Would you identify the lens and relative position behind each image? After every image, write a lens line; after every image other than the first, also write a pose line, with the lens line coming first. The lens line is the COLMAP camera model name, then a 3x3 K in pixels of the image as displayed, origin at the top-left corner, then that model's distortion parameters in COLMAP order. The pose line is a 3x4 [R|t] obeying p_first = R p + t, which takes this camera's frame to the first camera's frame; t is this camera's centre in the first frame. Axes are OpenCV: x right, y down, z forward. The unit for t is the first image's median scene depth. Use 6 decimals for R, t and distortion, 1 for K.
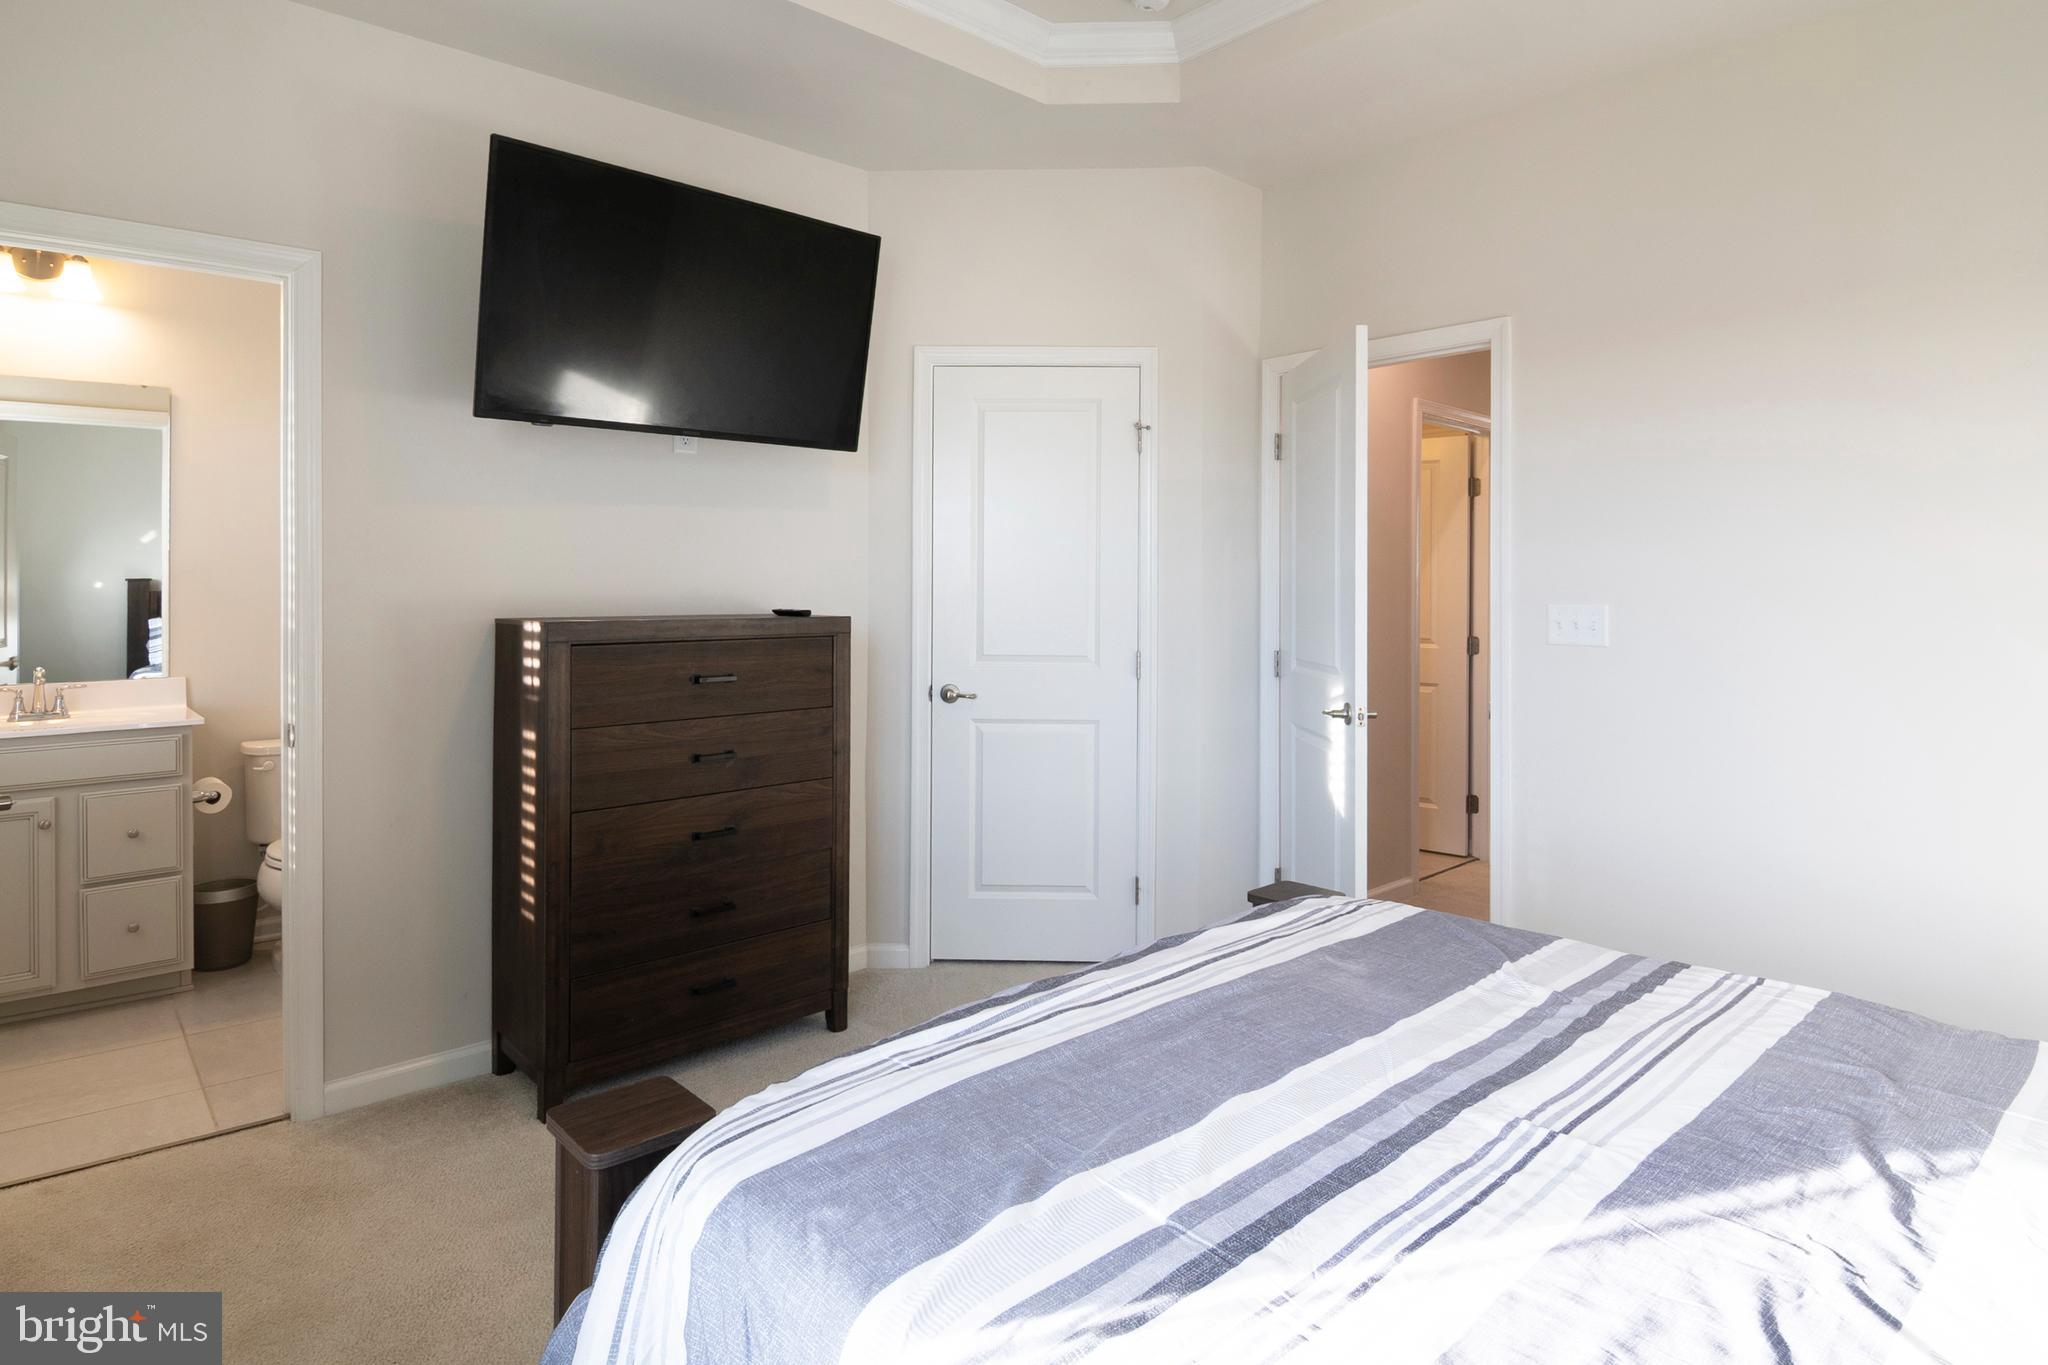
lens RADIAL K [[1119.9, 0, 1026.6], [0, 1119.9, 591.9], [0, 0, 1]] dist [0.002040, -0.023076]
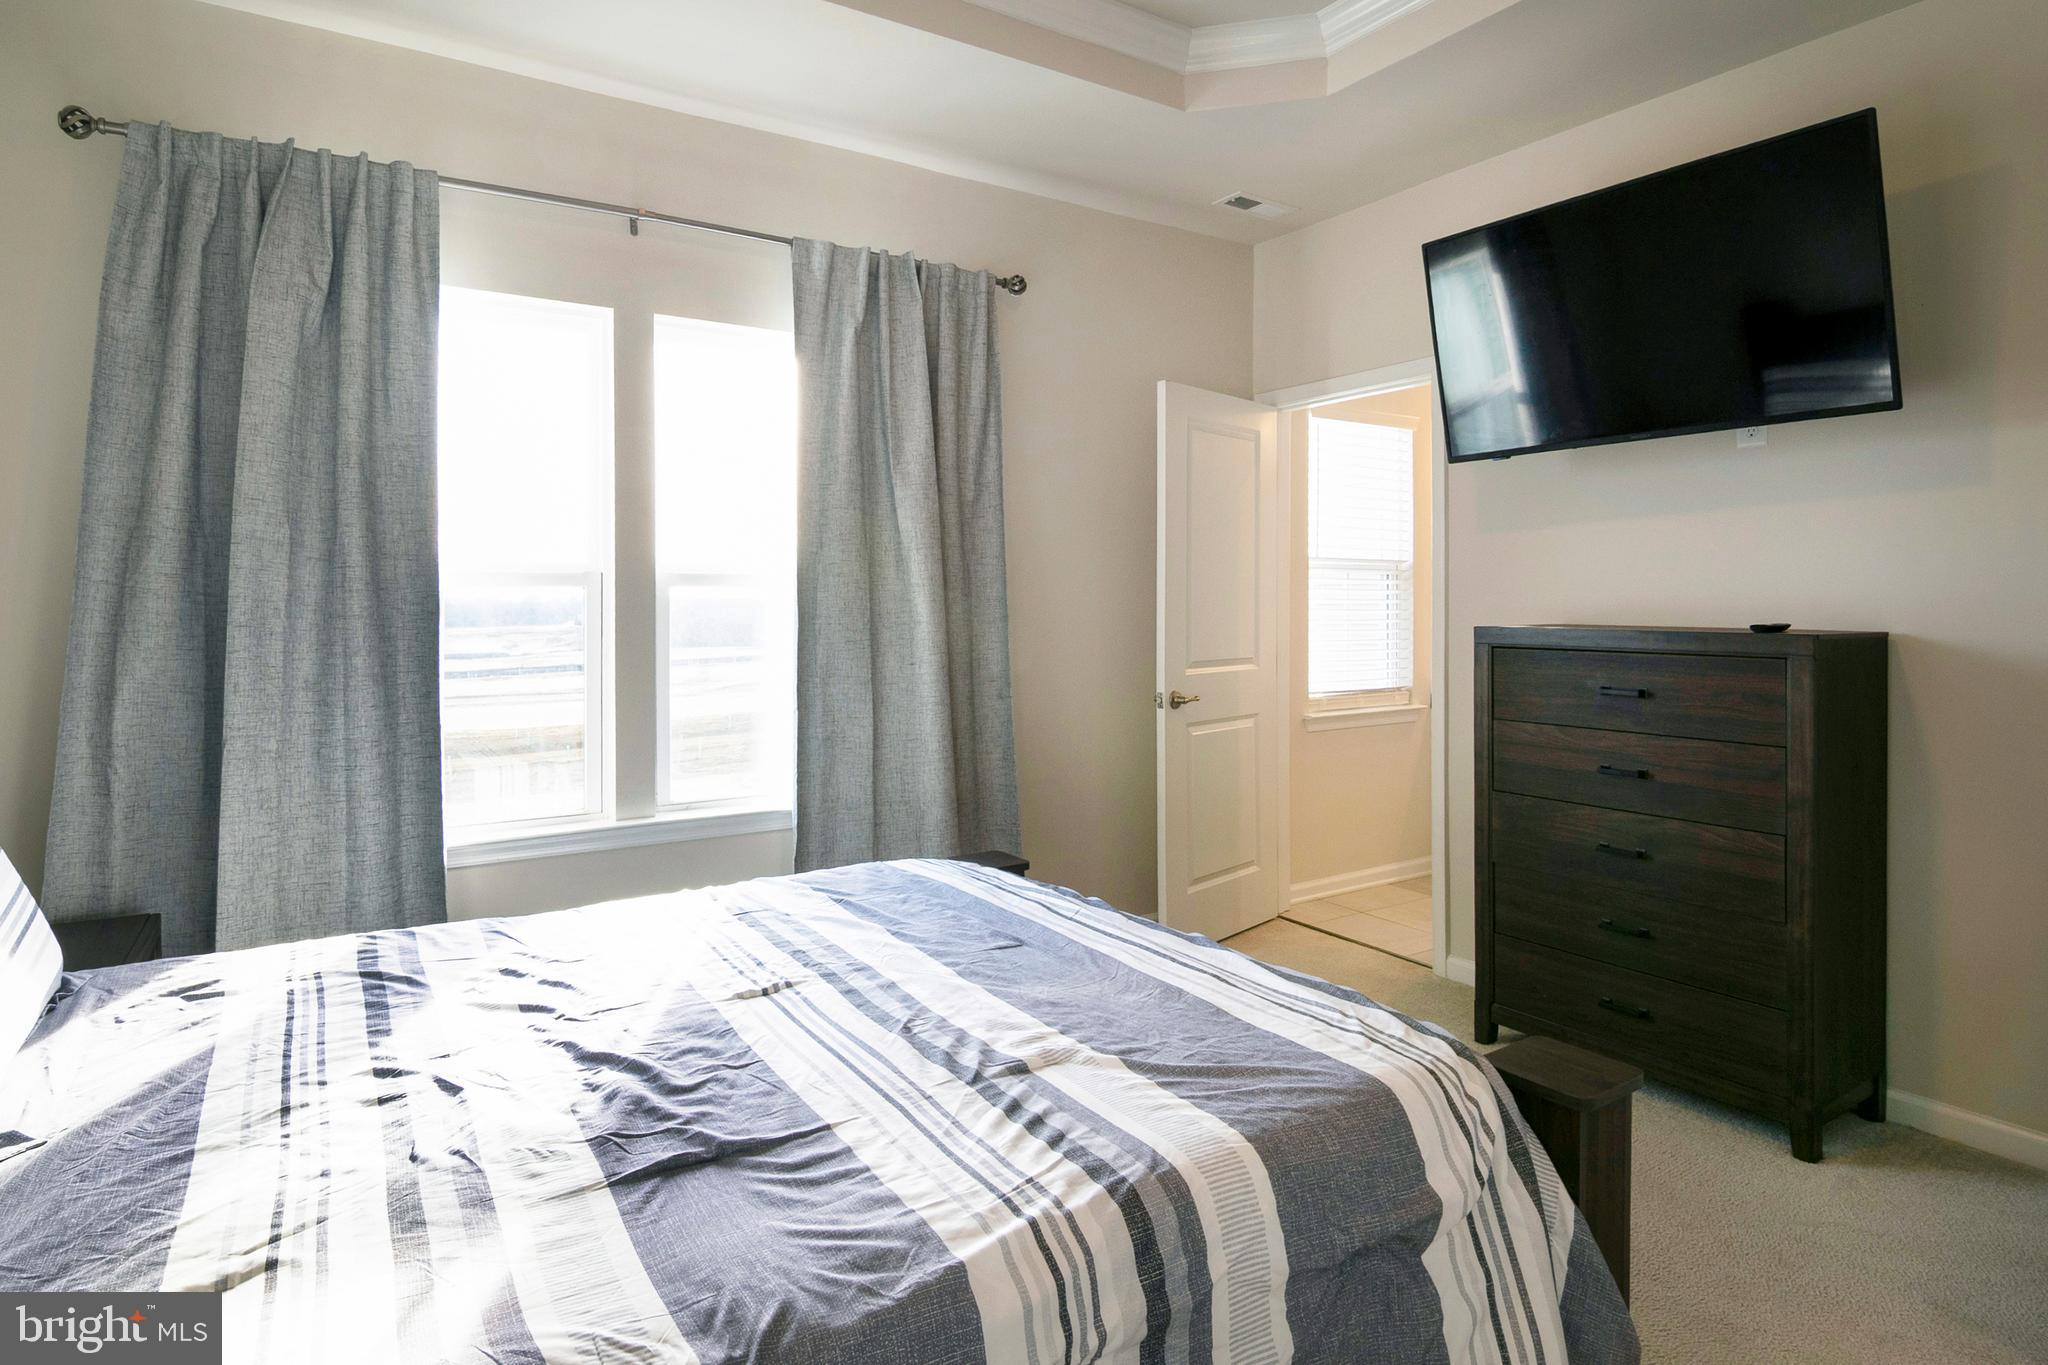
lens RADIAL K [[1119.9, 0, 1026.6], [0, 1119.9, 591.9], [0, 0, 1]] dist [0.002040, -0.023076]
pose [[-0.140204, -0.002904, -0.990118, 0.962967], [-0.000991, 0.999996, -0.002793, -0.007410], [0.990122, 0.000589, -0.140207, 0.800833]]
